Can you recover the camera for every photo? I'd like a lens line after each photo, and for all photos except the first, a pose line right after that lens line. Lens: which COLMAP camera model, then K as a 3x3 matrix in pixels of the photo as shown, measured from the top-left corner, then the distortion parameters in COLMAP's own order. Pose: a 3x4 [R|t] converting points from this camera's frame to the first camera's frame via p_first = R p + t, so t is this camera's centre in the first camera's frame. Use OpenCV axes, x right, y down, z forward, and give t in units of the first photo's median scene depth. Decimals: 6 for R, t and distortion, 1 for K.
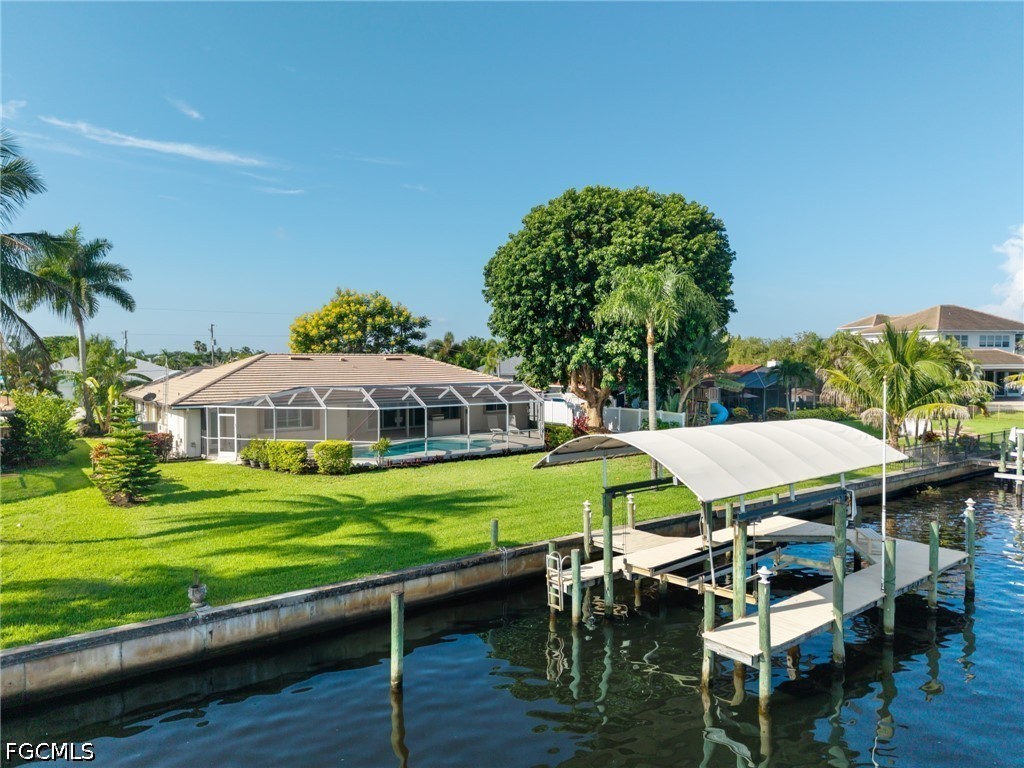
lens RADIAL K [[710.4, 0, 514.2], [0, 710.4, 393.5], [0, 0, 1]] dist [0.106450, -0.148270]
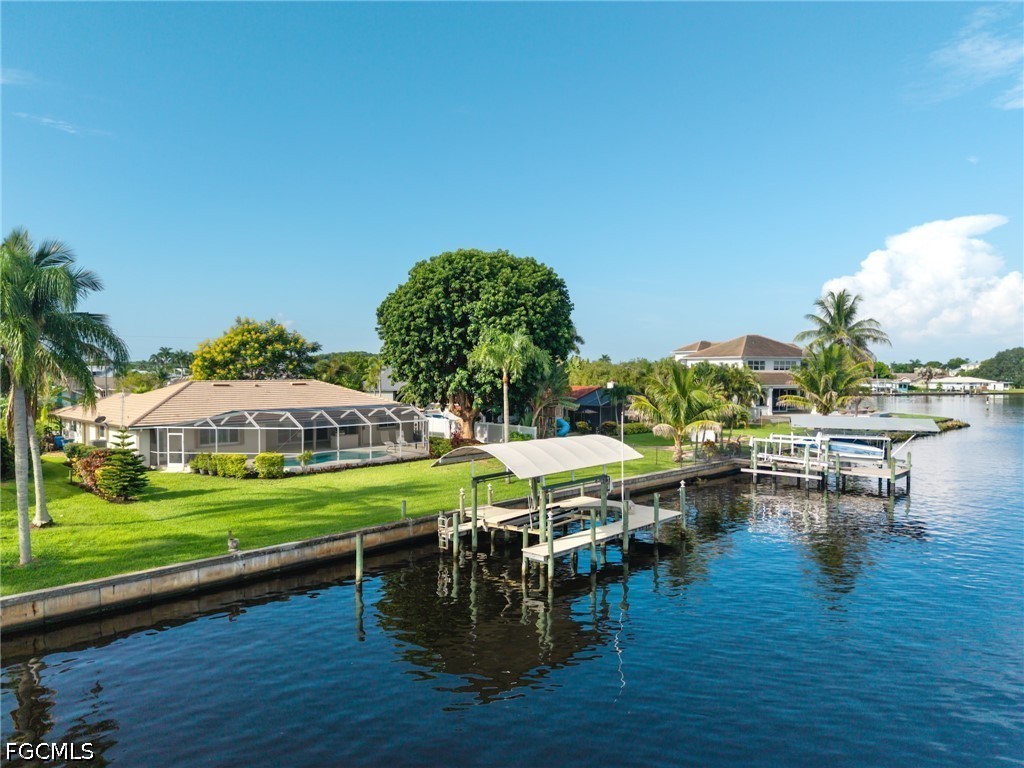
lens RADIAL K [[710.4, 0, 514.2], [0, 710.4, 393.5], [0, 0, 1]] dist [0.106450, -0.148270]
pose [[0.984431, -0.000675, 0.175769, -0.031882], [0.002971, 0.999914, -0.012800, -0.020132], [-0.175745, 0.013123, 0.984348, -0.299356]]
